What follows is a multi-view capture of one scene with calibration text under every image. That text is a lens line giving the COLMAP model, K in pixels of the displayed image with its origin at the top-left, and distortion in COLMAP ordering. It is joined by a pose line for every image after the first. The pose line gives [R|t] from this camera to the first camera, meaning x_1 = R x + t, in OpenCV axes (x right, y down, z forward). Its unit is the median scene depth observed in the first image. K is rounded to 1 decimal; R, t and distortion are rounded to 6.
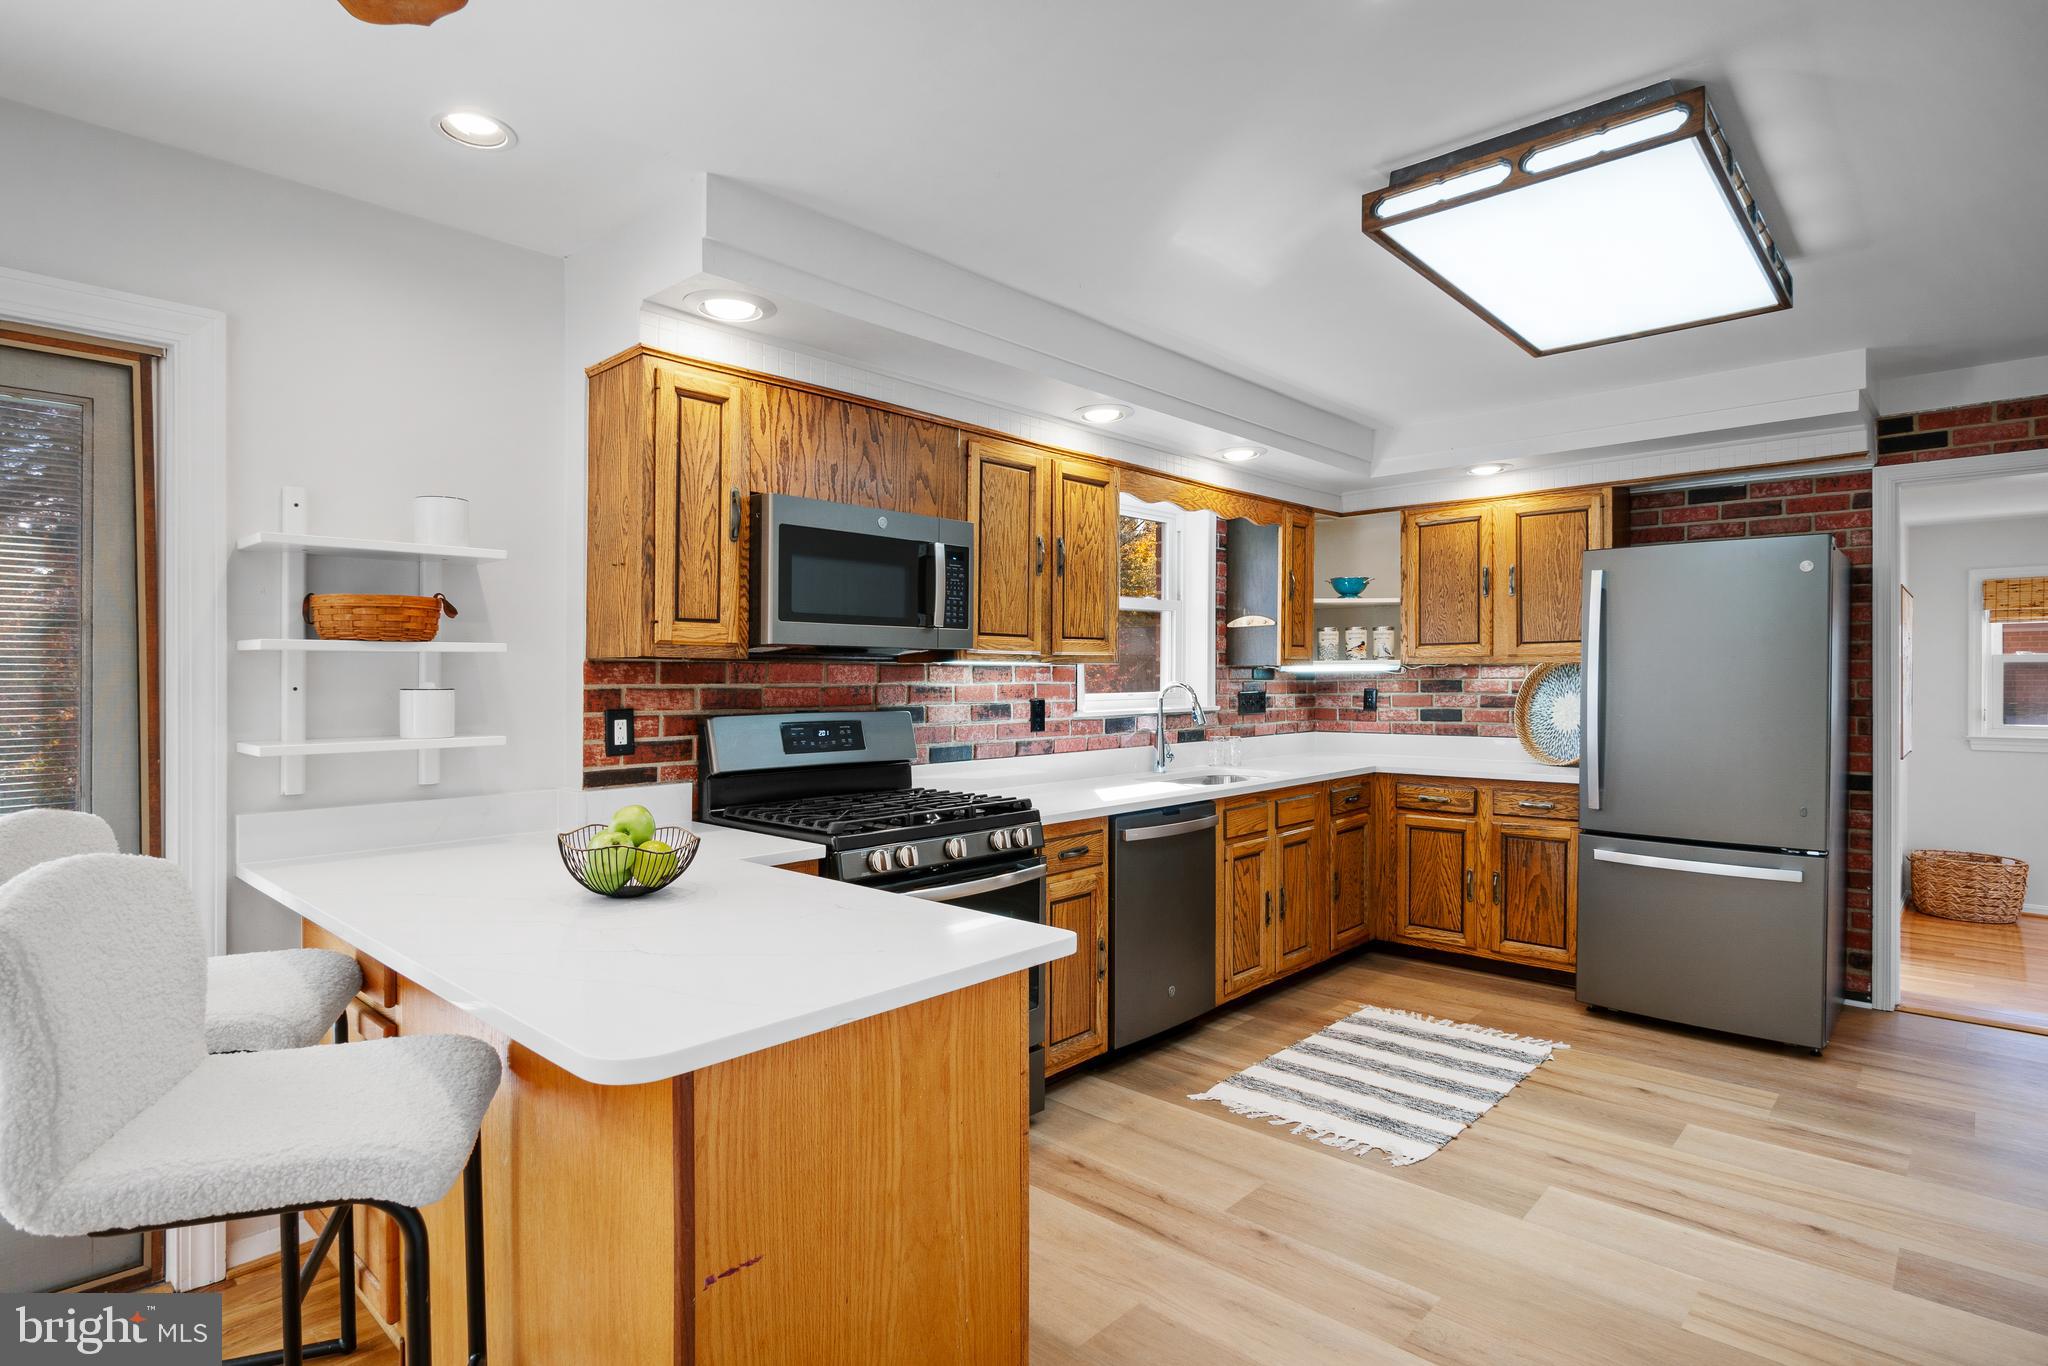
lens RADIAL K [[1052.9, 0, 1024.0], [0, 1052.9, 683.0], [0, 0, 1]] dist [-0.003932, -0.000347]
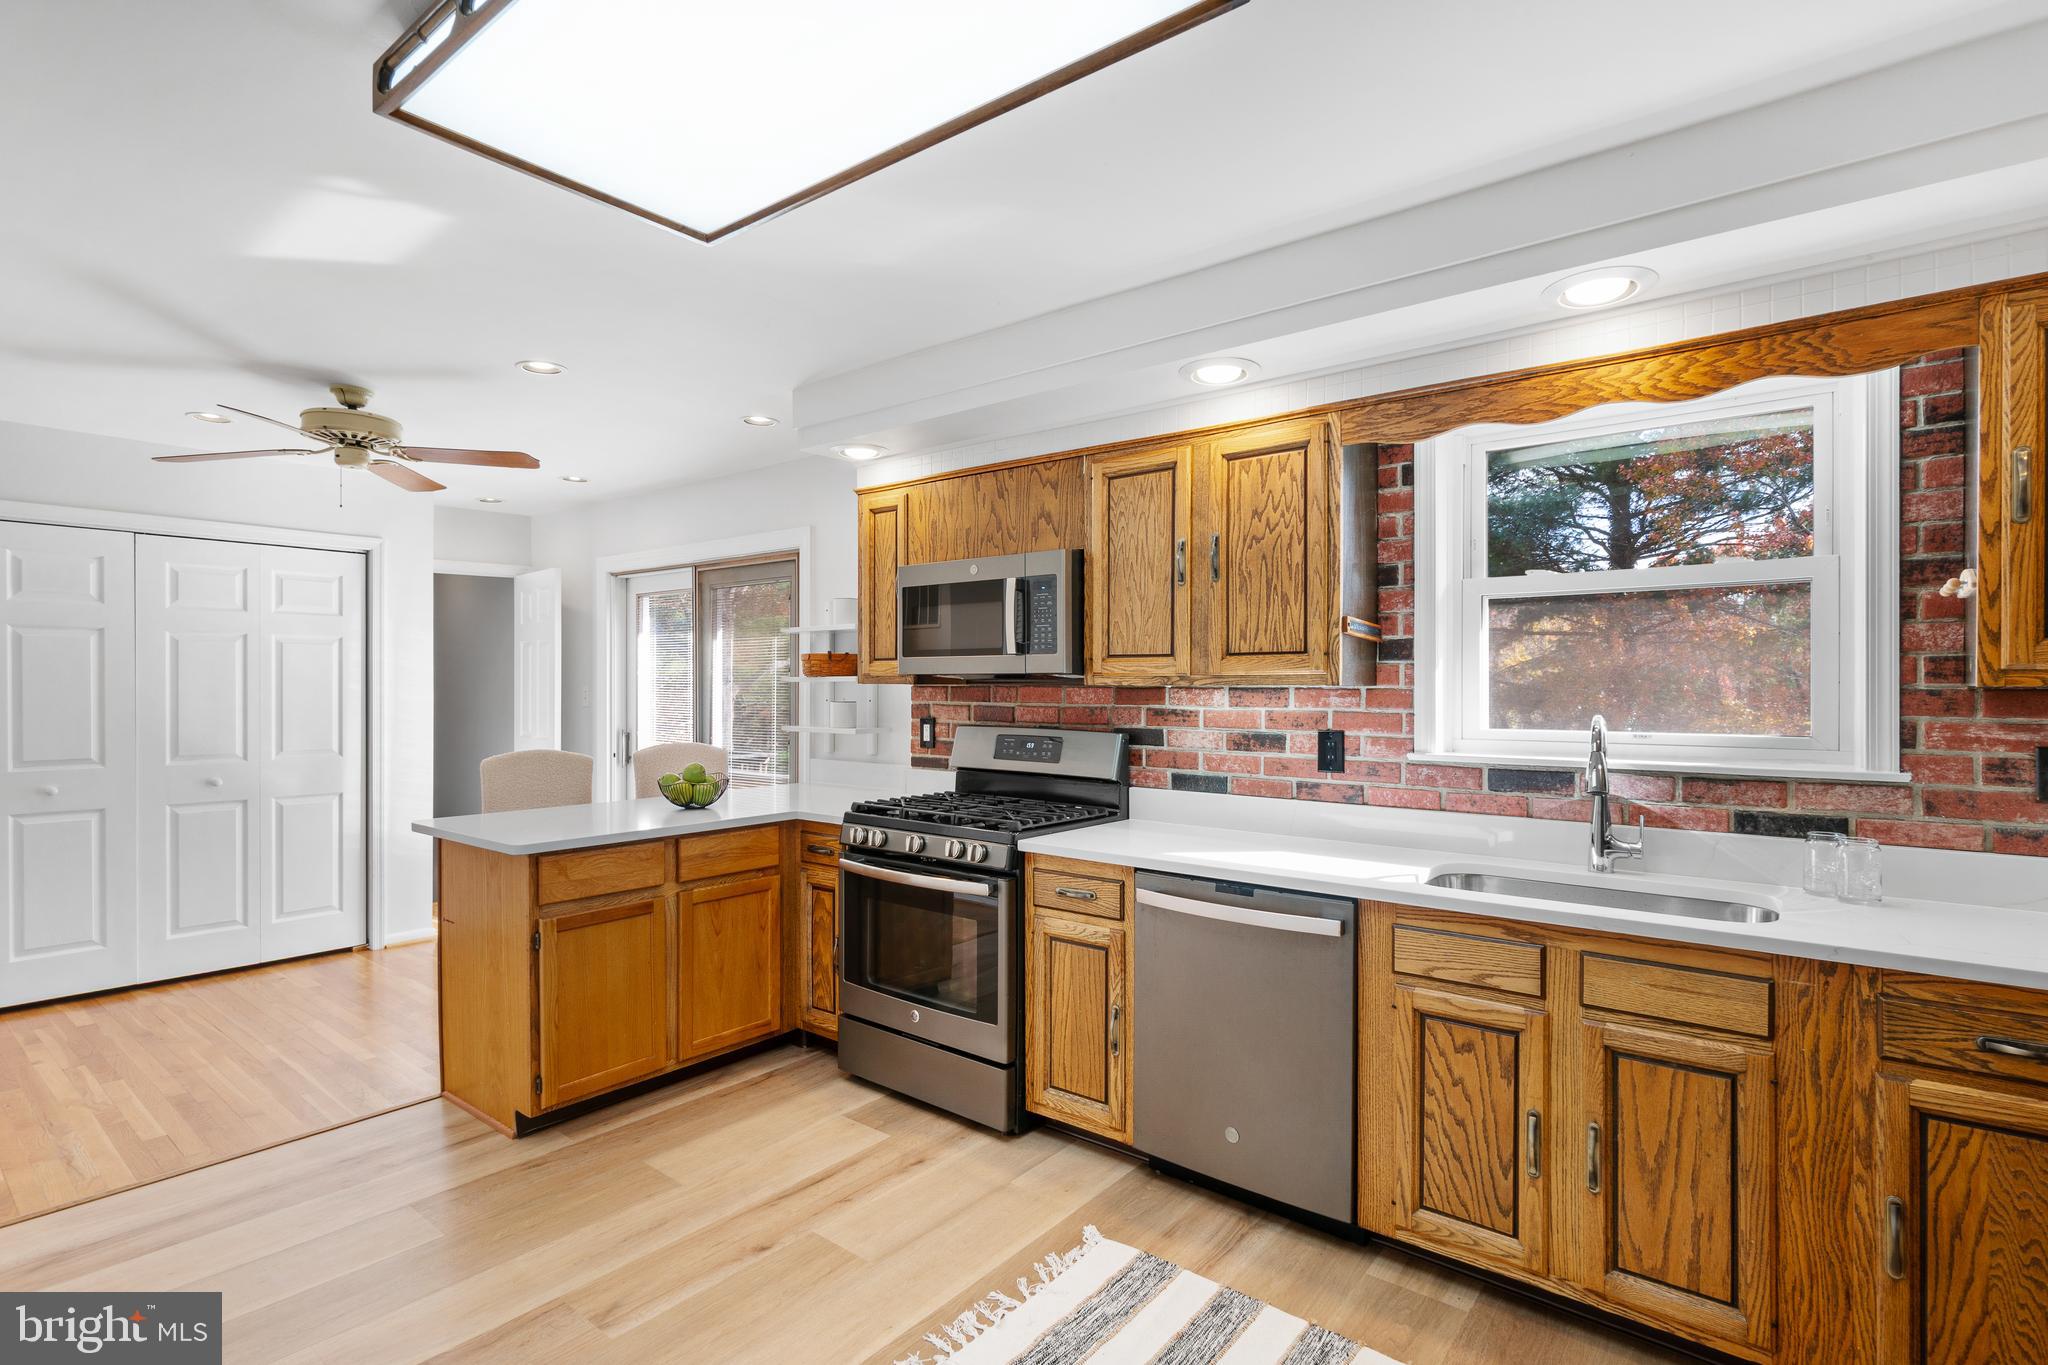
lens RADIAL K [[990.4, 0, 994.8], [0, 990.4, 688.5], [0, 0, 1]] dist [-0.001713, -0.000051]
pose [[0.055714, 0.003779, -0.998440, 0.813604], [-0.009694, 0.999948, 0.003243, -0.017541], [0.998400, 0.009499, 0.055748, 0.790662]]
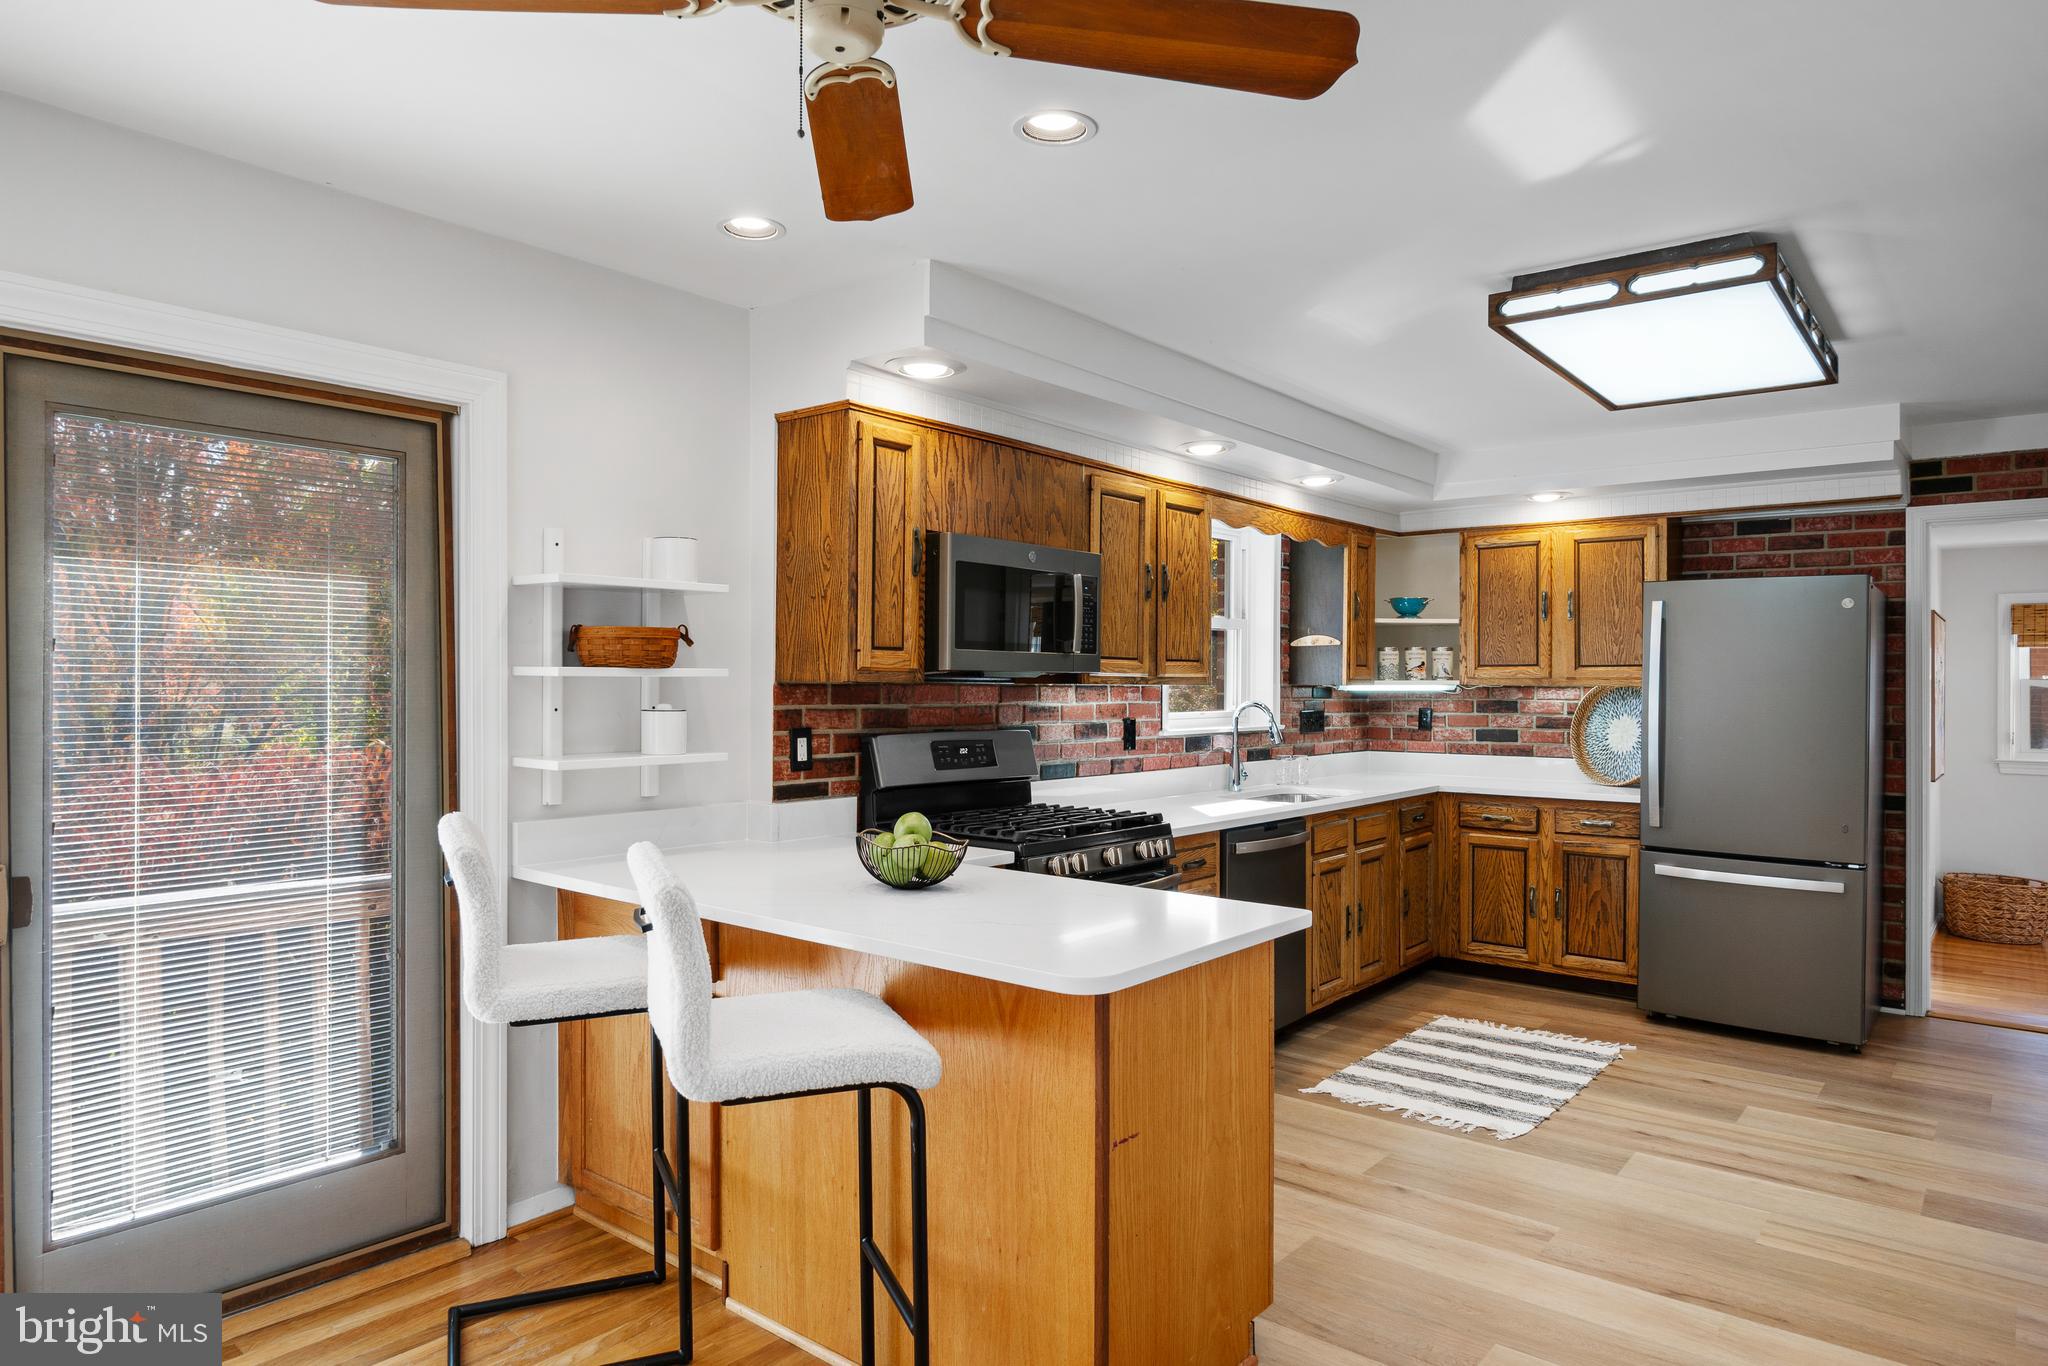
lens RADIAL K [[1245.8, 0, 1030.7], [0, 1245.8, 672.2], [0, 0, 1]] dist [-0.000742, -0.001347]
pose [[0.997807, 0.010245, 0.065387, -0.181460], [-0.009373, 0.999863, -0.013633, -0.013526], [-0.065518, 0.012991, 0.997767, -0.228767]]
